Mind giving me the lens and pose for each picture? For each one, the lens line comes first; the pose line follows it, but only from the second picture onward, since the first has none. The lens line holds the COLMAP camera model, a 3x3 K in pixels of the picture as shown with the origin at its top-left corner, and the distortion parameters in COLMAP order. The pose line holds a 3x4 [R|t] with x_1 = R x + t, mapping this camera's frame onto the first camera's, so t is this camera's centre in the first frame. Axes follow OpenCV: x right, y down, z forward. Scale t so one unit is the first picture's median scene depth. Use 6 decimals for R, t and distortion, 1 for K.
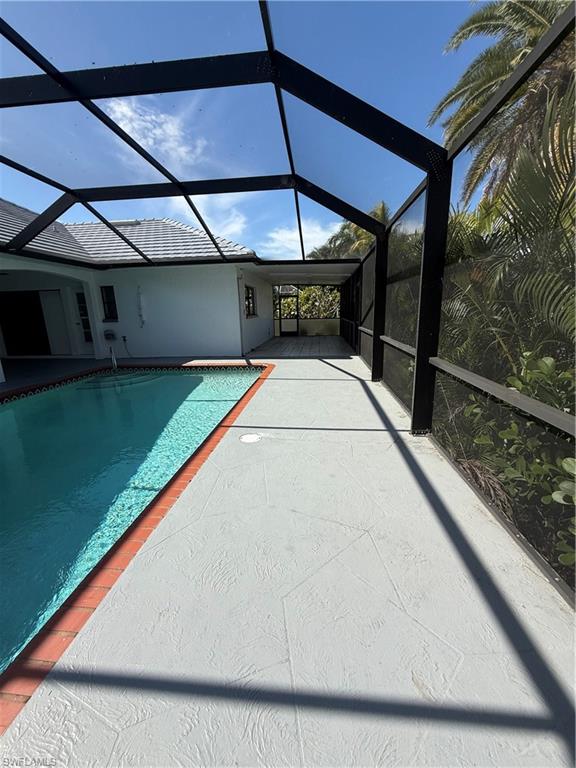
lens RADIAL K [[305.9, 0, 287.5], [0, 305.9, 382.0], [0, 0, 1]] dist [-0.001003, -0.000227]
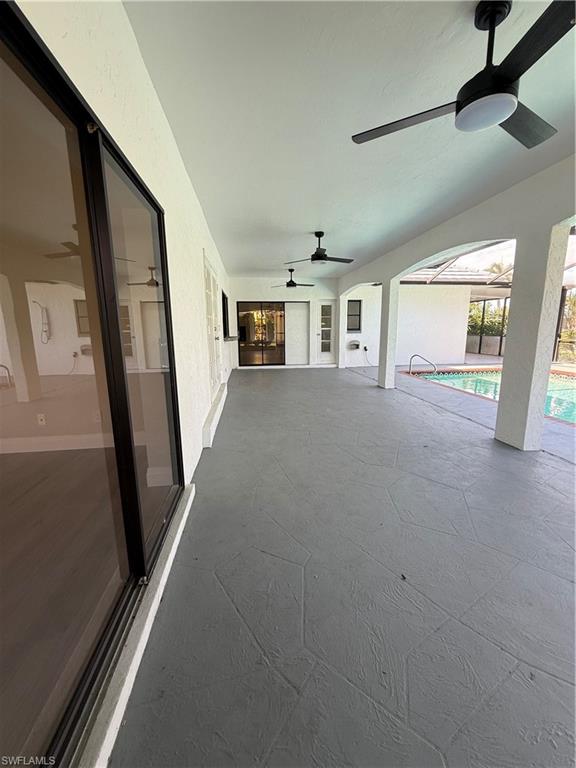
lens RADIAL K [[305.9, 0, 287.5], [0, 305.9, 382.0], [0, 0, 1]] dist [-0.001003, -0.000227]
pose [[0.976301, -0.026193, 0.214824, -1.271370], [0.038066, 0.997957, -0.051319, 0.024523], [-0.213041, 0.058280, 0.975303, 0.022805]]
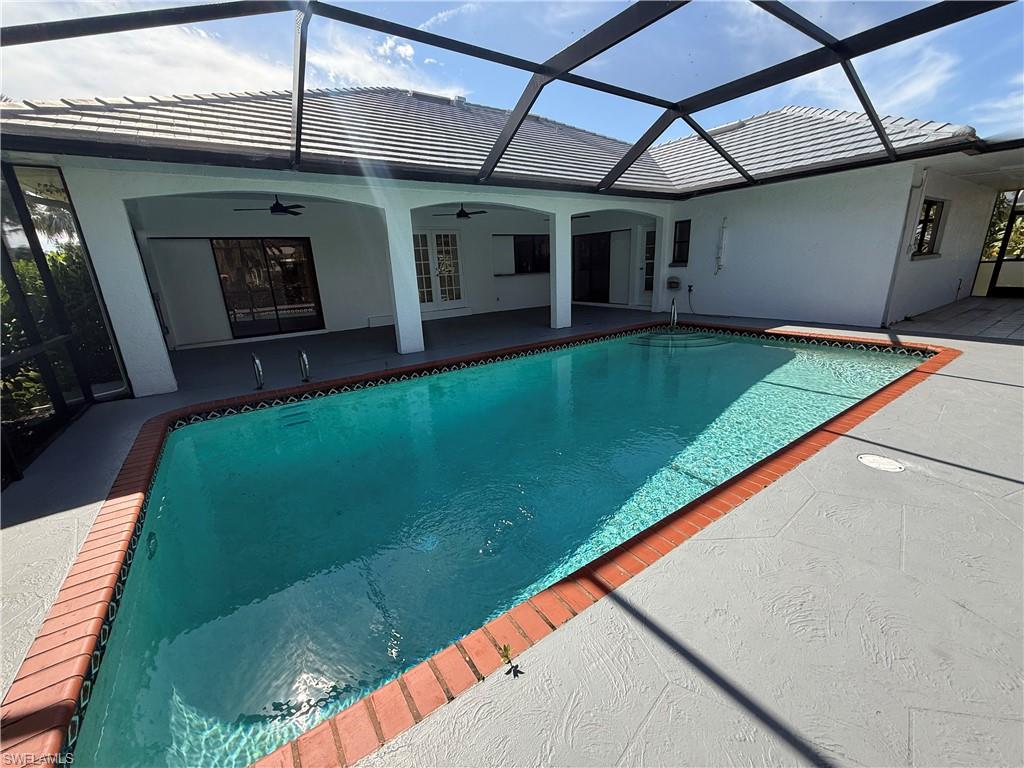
lens RADIAL K [[407.8, 0, 512.0], [0, 407.8, 384.0], [0, 0, 1]] dist [-0.001003, -0.000227]
pose [[0.643995, 0.212418, -0.734948, -0.011747], [-0.147812, 0.977126, 0.152894, 0.005860], [0.750614, 0.010171, 0.660662, -0.033482]]
